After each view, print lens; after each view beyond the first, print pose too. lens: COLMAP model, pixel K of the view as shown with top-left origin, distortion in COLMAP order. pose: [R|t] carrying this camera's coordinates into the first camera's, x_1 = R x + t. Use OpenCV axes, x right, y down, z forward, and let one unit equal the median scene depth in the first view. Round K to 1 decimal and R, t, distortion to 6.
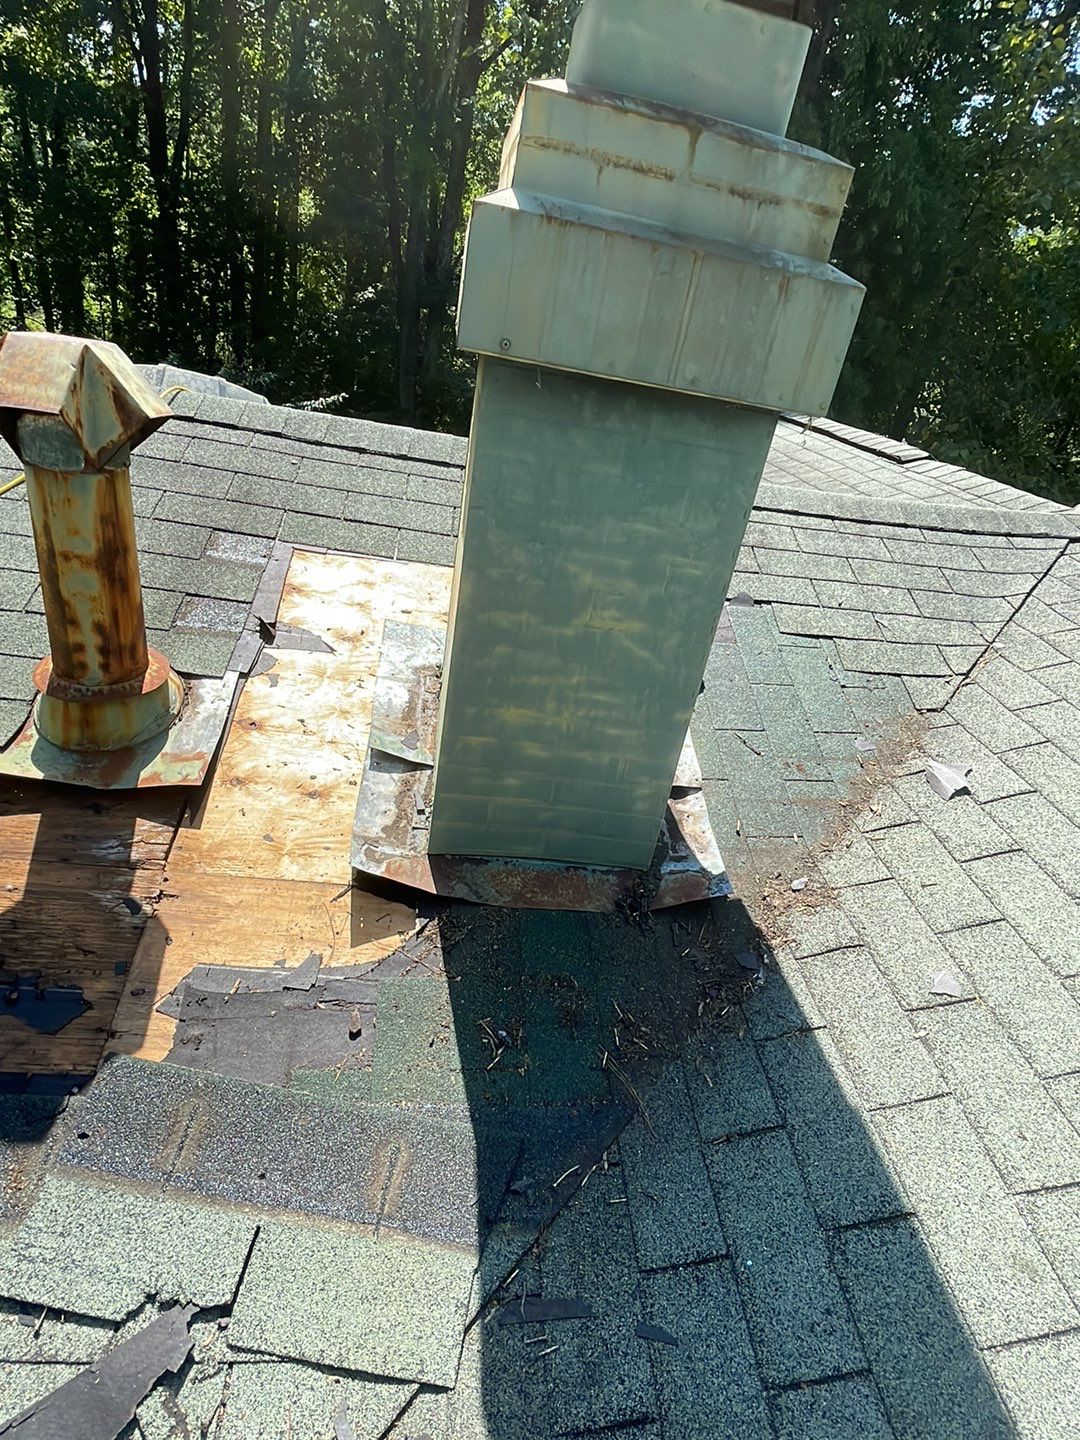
lens RADIAL K [[775.1, 0, 538.2], [0, 775.1, 712.6], [0, 0, 1]] dist [0.078831, -0.075962]
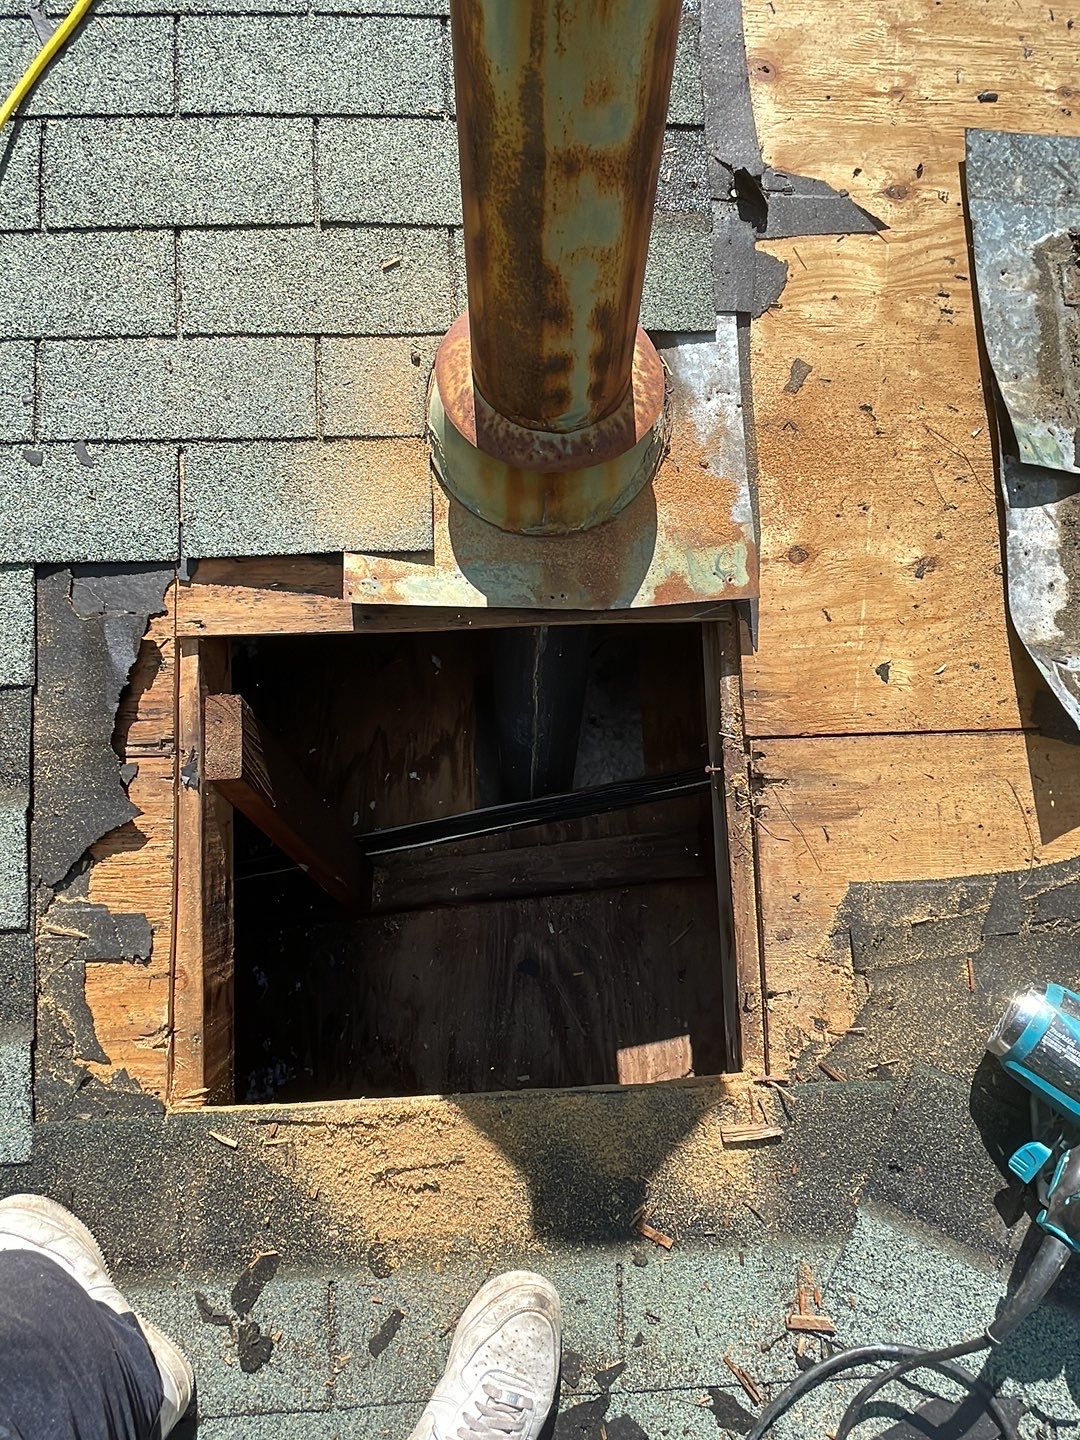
lens RADIAL K [[833.5, 0, 539.6], [0, 833.5, 714.9], [0, 0, 1]] dist [-0.001429, -0.005237]
pose [[0.992296, -0.034420, -0.119009, -0.551571], [0.099358, 0.794898, 0.598553, -0.222456], [0.073998, -0.605766, 0.792194, 0.472387]]
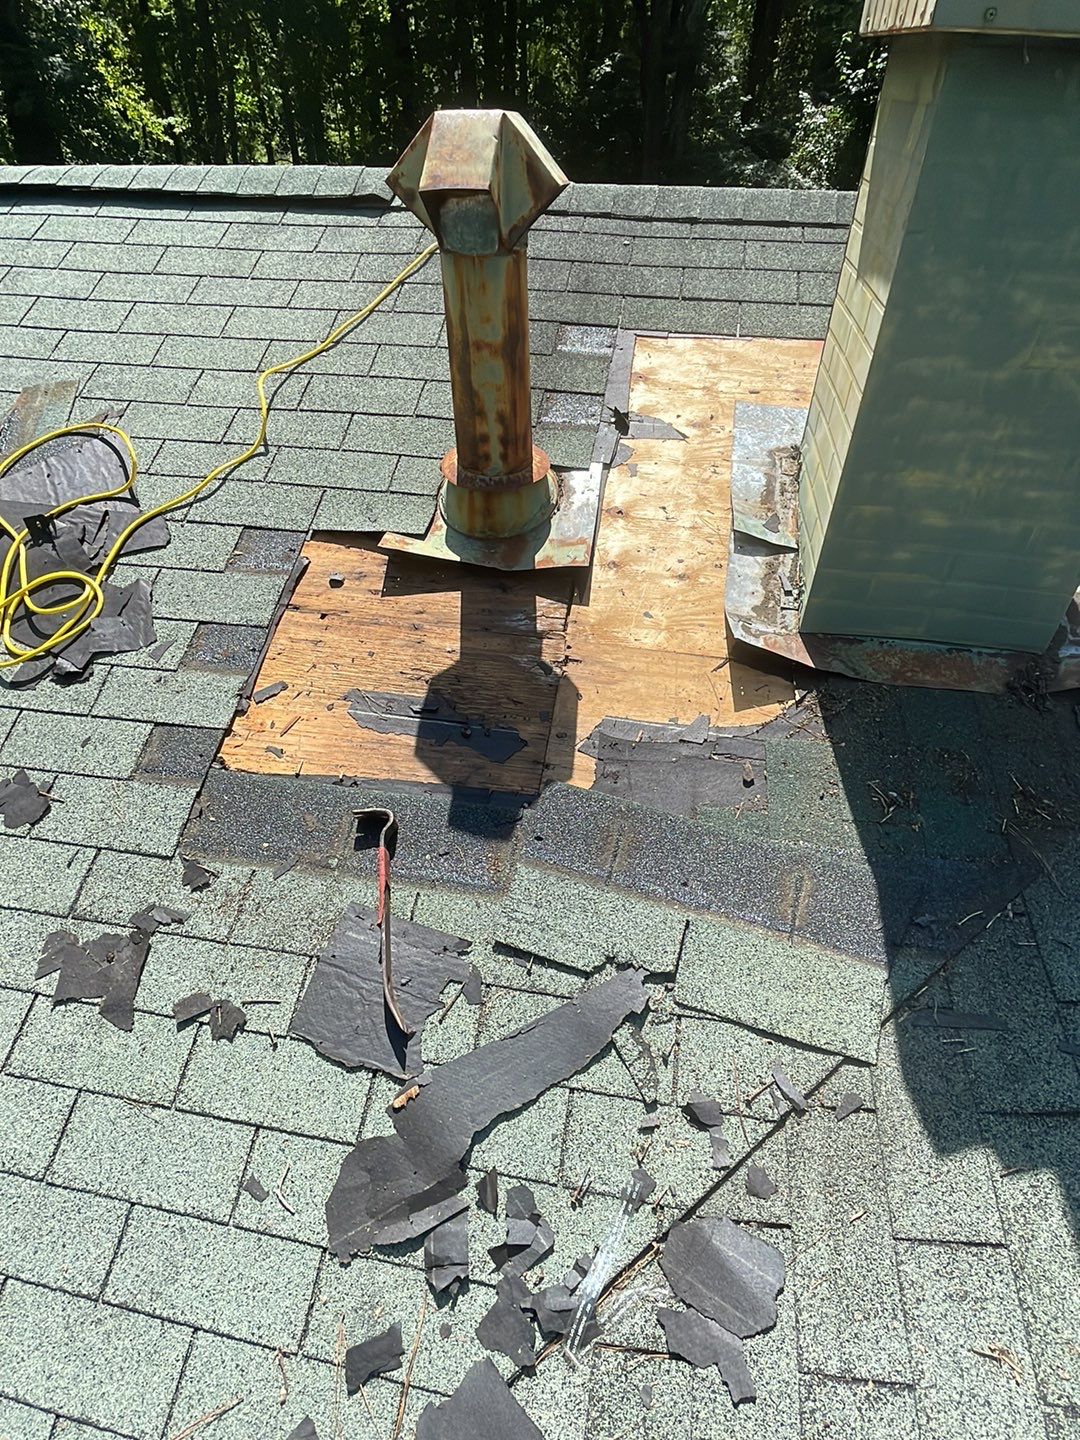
lens RADIAL K [[775.1, 0, 538.2], [0, 775.1, 712.6], [0, 0, 1]] dist [0.078831, -0.075962]
pose [[0.957024, 0.036128, -0.287749, -0.184269], [0.023381, 0.979369, 0.200724, 0.076762], [0.289064, -0.198826, 0.936435, -0.082071]]
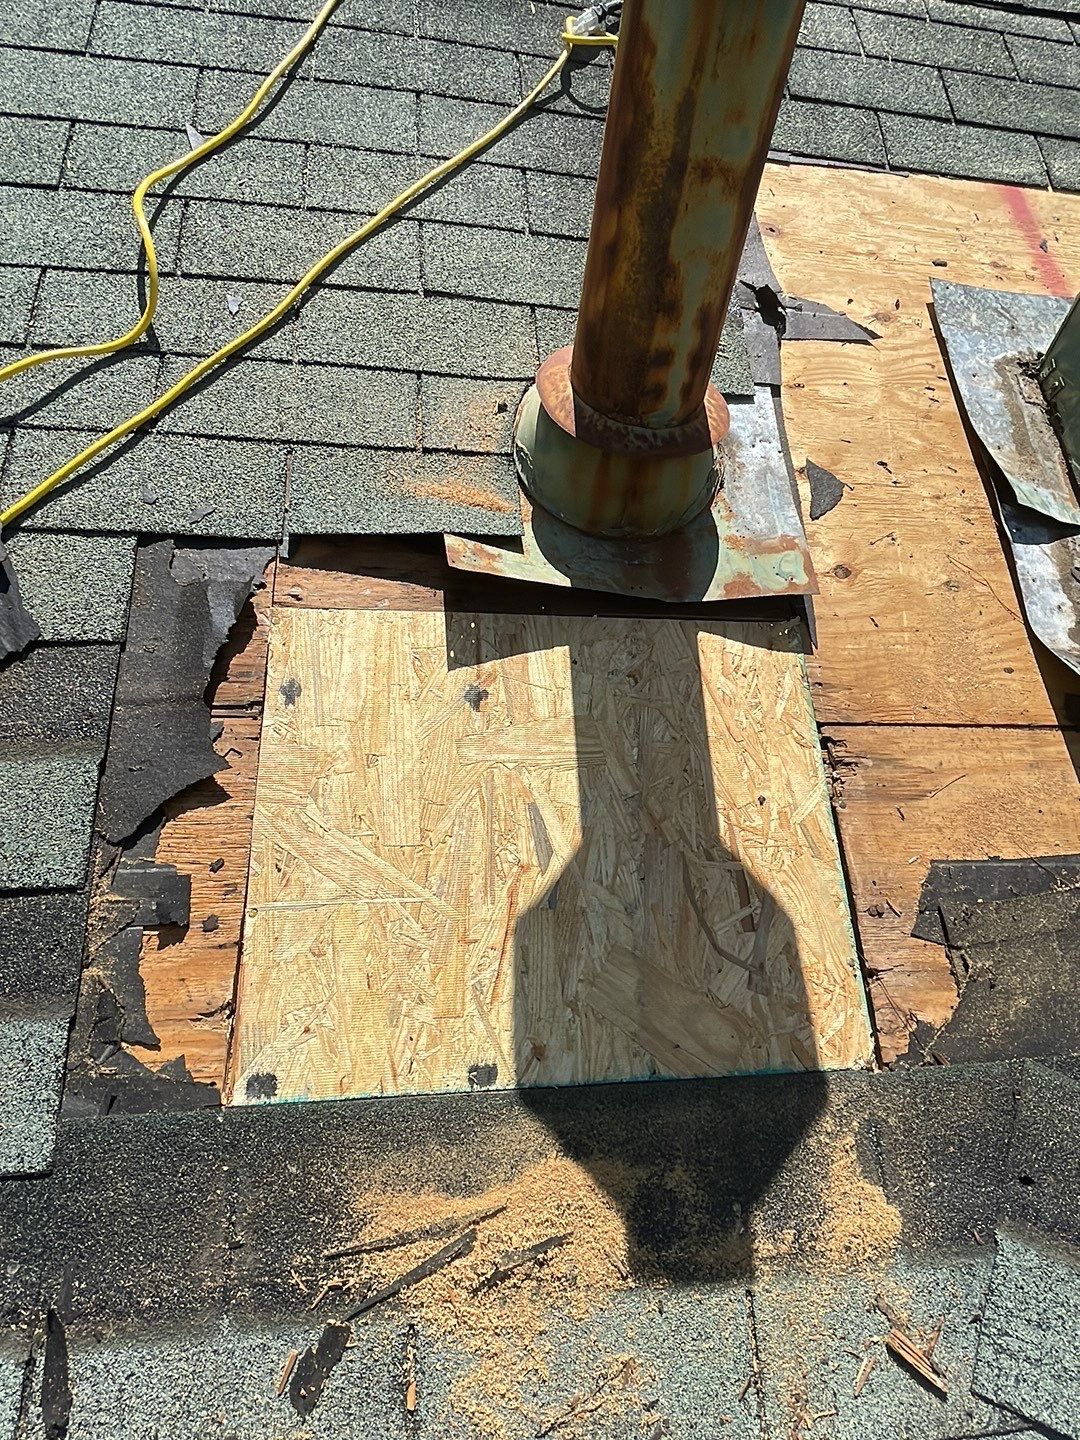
lens RADIAL K [[868.3, 0, 540.0], [0, 868.3, 720.0], [0, 0, 1]] dist [0.031380, -0.033097]
pose [[0.998980, -0.045131, 0.001622, -0.698435], [0.041819, 0.938039, 0.343998, -0.058486], [-0.017047, -0.343579, 0.938969, 0.320815]]
